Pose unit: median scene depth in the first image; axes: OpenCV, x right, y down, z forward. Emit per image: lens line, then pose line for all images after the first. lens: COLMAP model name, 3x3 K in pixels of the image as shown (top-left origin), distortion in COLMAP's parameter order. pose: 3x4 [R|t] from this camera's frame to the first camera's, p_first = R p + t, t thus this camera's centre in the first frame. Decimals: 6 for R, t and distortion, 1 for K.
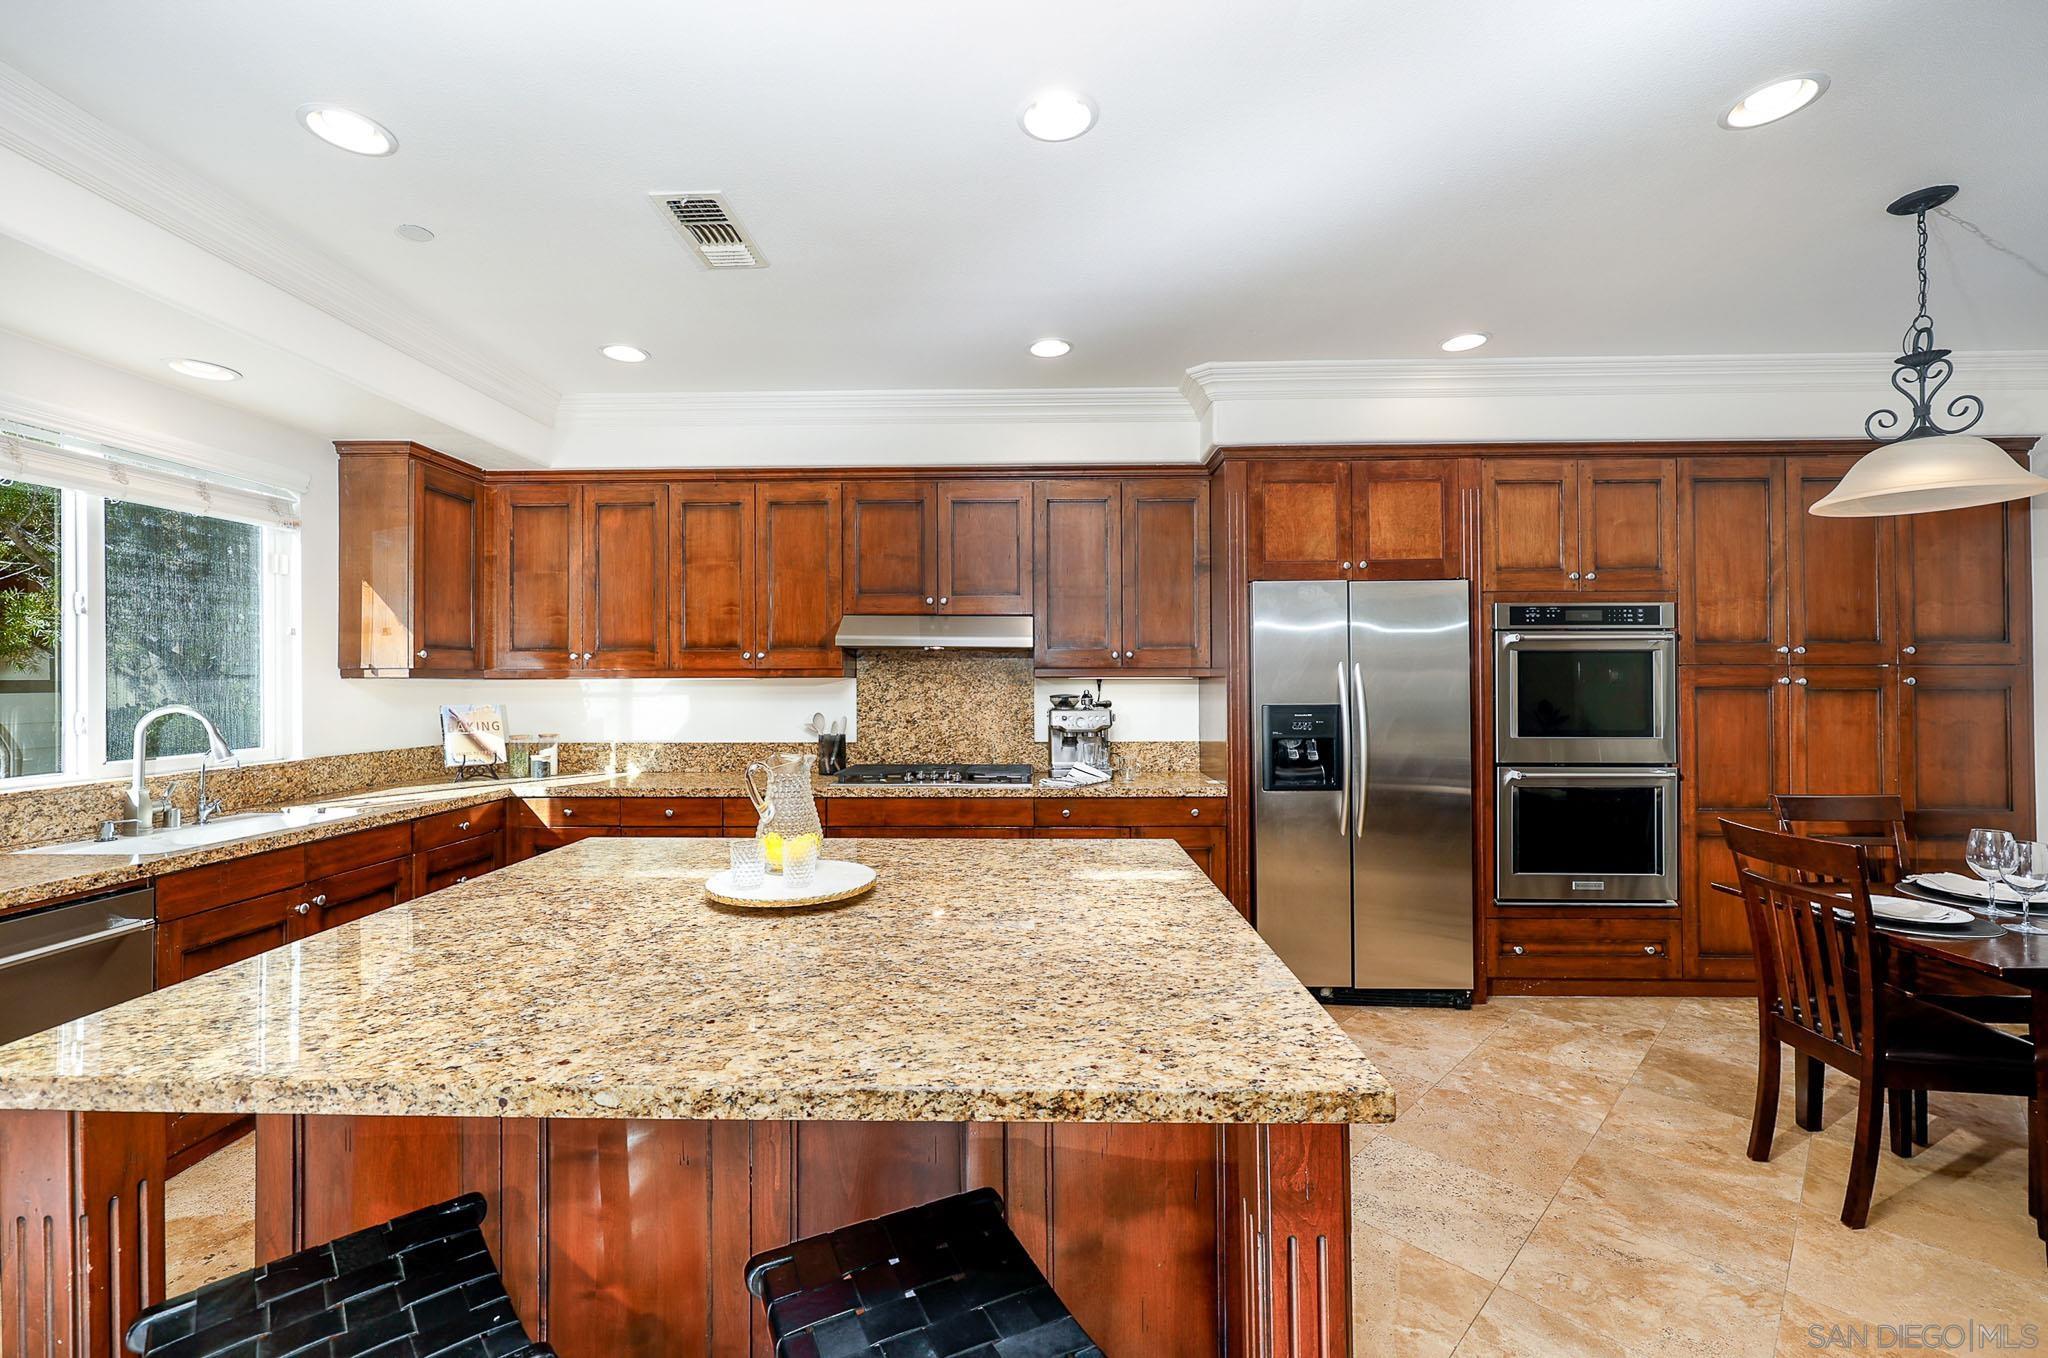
lens RADIAL K [[835.2, 0, 1017.2], [0, 835.2, 675.8], [0, 0, 1]] dist [-0.001041, 0.000098]
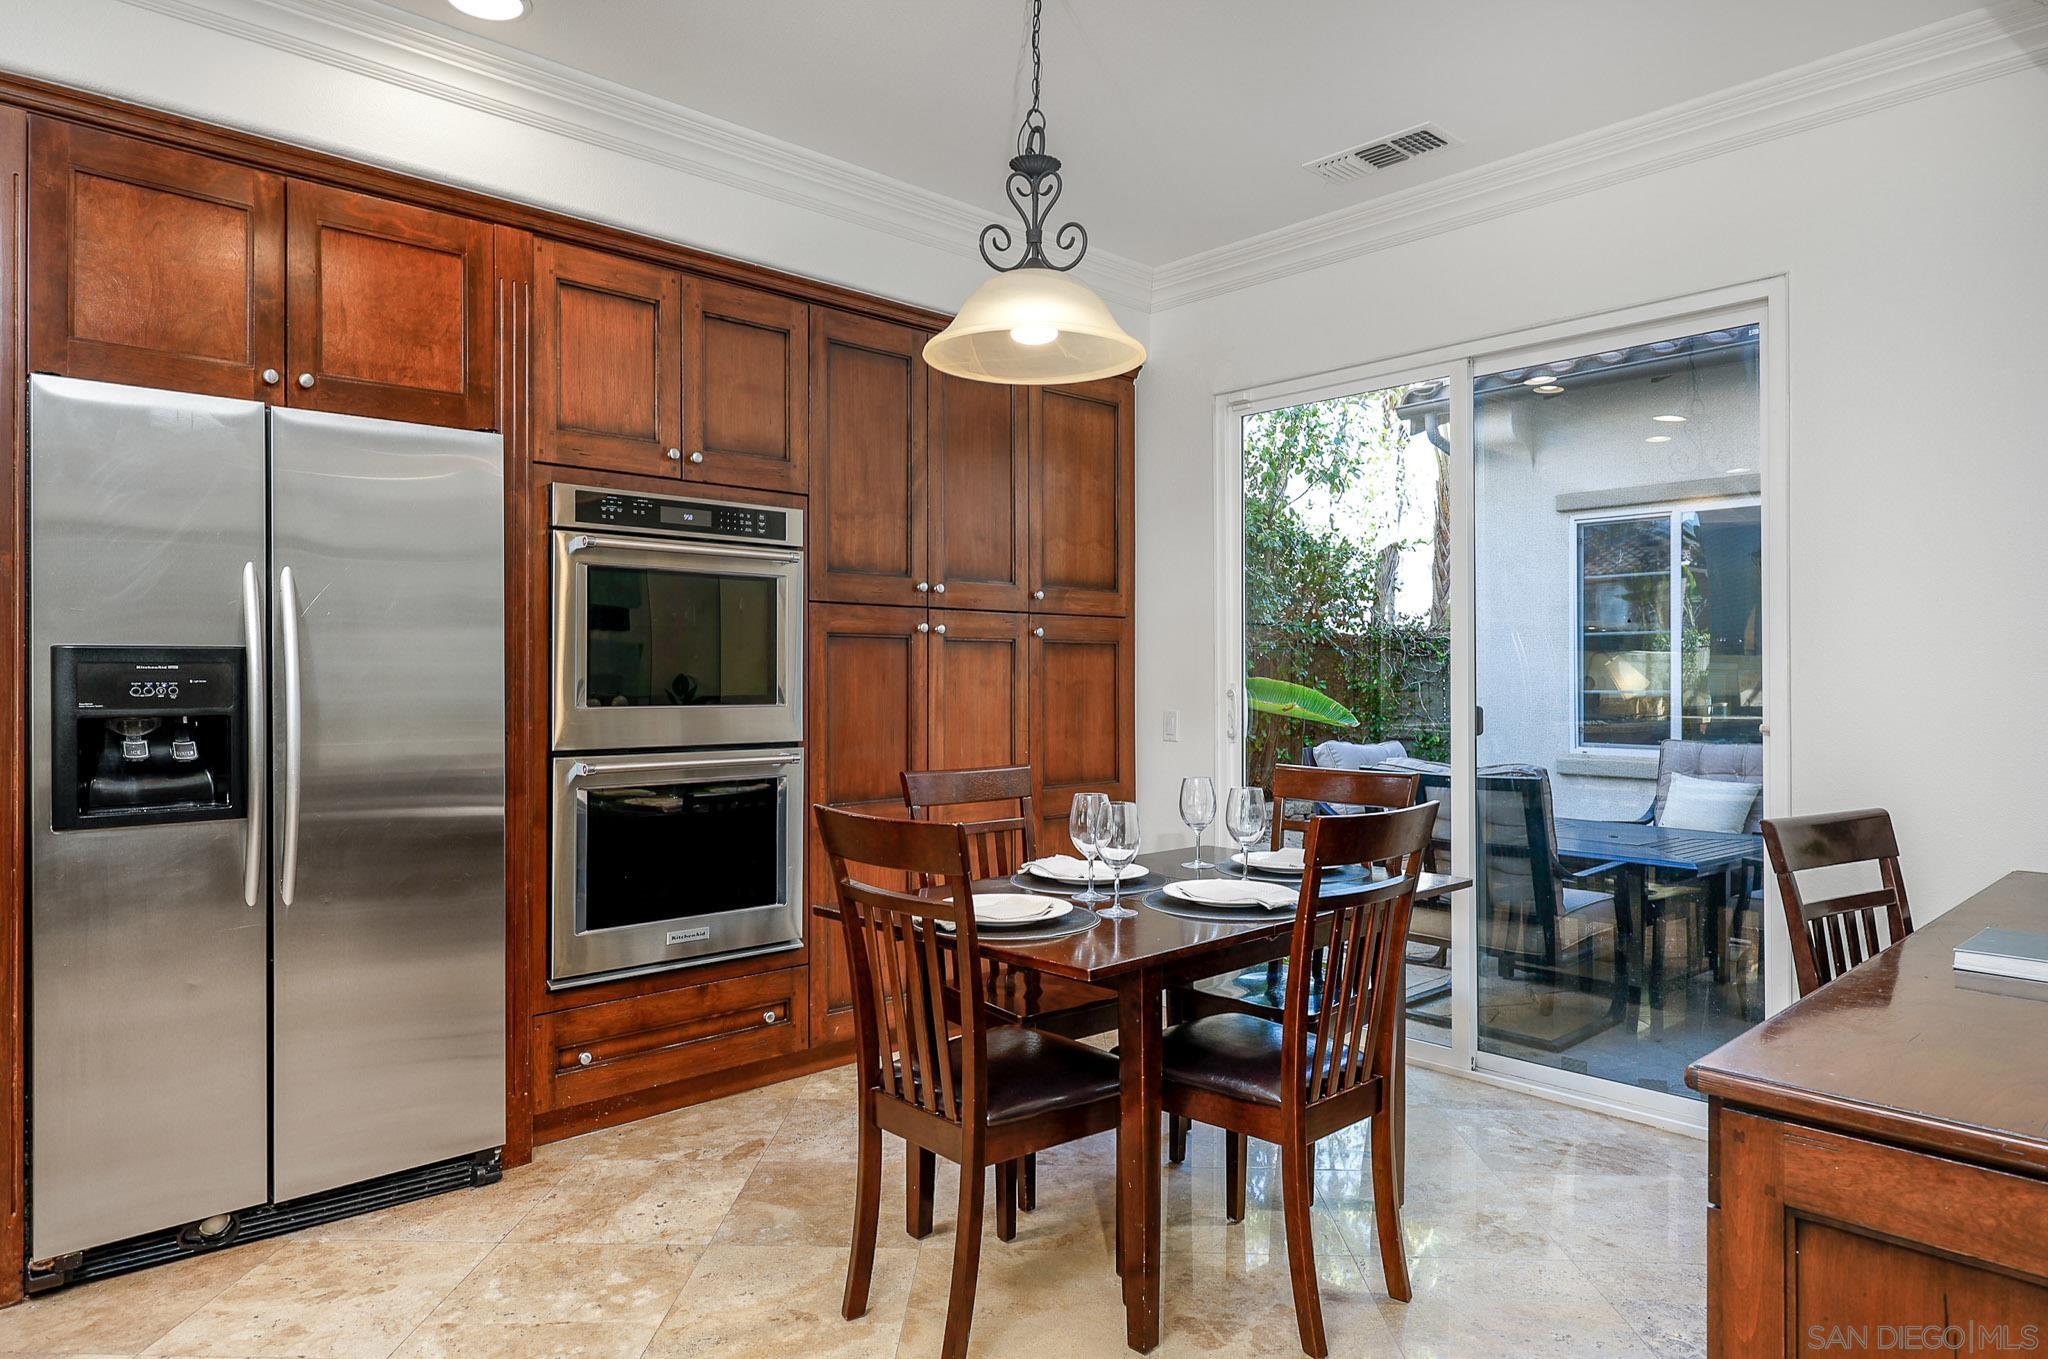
lens RADIAL K [[1240.3, 0, 1024.3], [0, 1240.3, 671.3], [0, 0, 1]] dist [0.002176, -0.000298]
pose [[0.706798, 0.006180, 0.707388, 0.186520], [-0.008624, 0.999963, -0.000120, 0.044666], [-0.707363, -0.006015, 0.706825, 0.138478]]
